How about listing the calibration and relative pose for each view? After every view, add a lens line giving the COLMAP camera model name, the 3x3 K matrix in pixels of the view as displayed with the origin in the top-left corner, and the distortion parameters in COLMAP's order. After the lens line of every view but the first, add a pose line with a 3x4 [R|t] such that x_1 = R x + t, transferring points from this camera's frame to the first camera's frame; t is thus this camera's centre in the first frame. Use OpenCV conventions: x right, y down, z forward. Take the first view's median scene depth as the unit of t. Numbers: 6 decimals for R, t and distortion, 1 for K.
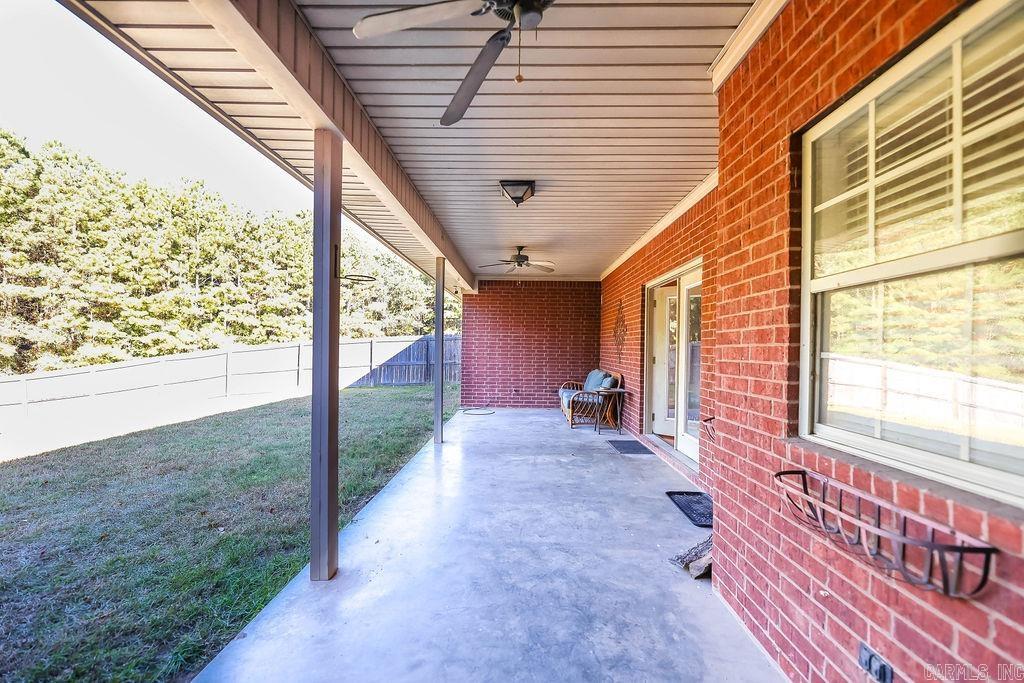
lens RADIAL K [[414.0, 0, 511.0], [0, 414.0, 347.6], [0, 0, 1]] dist [0.004754, -0.004290]
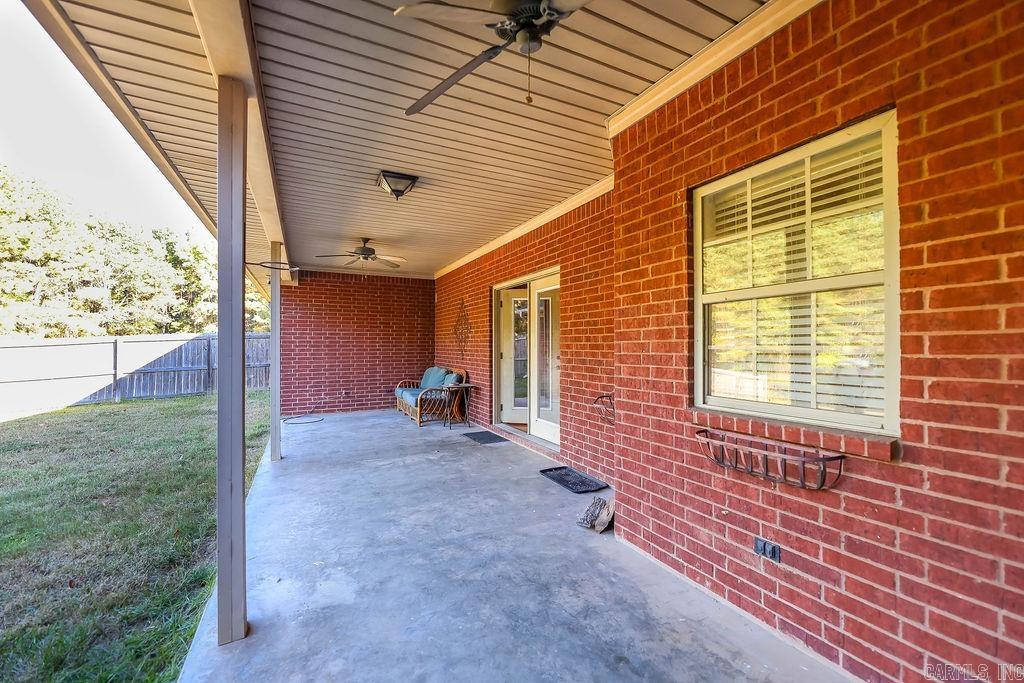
lens RADIAL K [[414.0, 0, 517.1], [0, 414.0, 341.8], [0, 0, 1]] dist [0.004754, -0.004290]
pose [[0.884141, -0.011549, 0.467077, -0.335389], [0.014935, 0.999882, -0.003548, -0.004133], [-0.466981, 0.010112, 0.884210, 0.032783]]
